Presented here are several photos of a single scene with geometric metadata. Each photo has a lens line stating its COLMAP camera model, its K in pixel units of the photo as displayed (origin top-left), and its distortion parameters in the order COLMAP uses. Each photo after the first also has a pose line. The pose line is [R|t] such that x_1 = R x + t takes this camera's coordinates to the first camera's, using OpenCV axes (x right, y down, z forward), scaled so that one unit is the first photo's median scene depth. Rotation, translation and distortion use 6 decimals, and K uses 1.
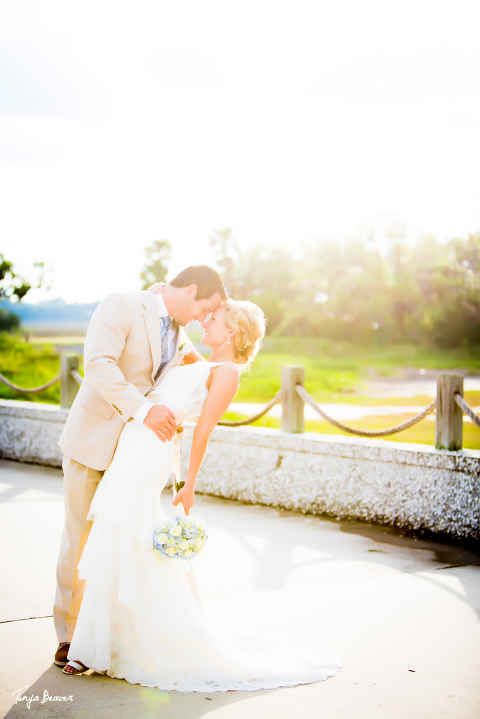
lens RADIAL K [[1509.6, 0, 240.5], [0, 1509.6, 354.9], [0, 0, 1]] dist [-0.222759, 0.000000]
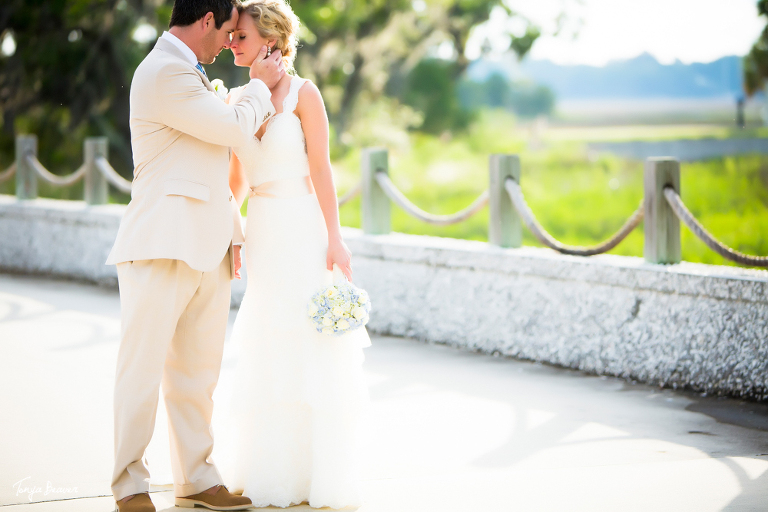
lens RADIAL K [[2949.1, 0, 377.2], [0, 2949.1, 181.5], [0, 0, 1]] dist [0.441608, 0.000000]
pose [[0.975979, -0.013978, -0.217414, 0.196388], [0.015331, 0.999872, 0.004536, 0.009894], [0.217323, -0.007760, 0.976069, -0.254842]]
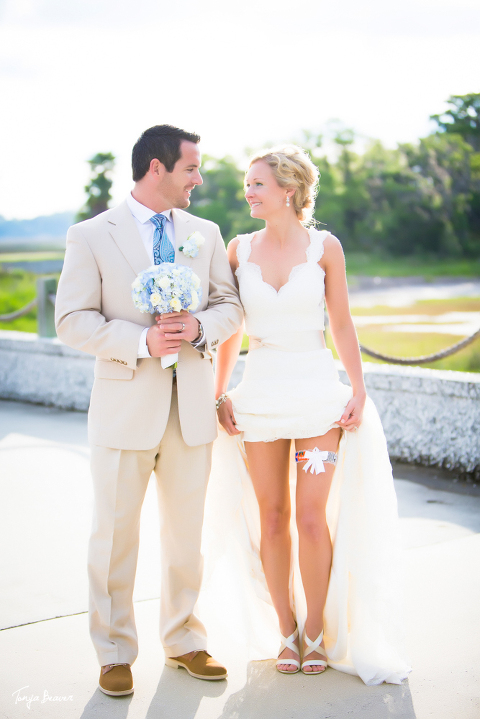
lens RADIAL K [[1509.6, 0, 239.4], [0, 1509.6, 362.6], [0, 0, 1]] dist [-0.222759, 0.000000]
pose [[0.998973, -0.028011, 0.035620, -0.041192], [0.025665, 0.997574, 0.064715, -0.005876], [-0.037347, -0.063734, 0.997268, 0.127645]]
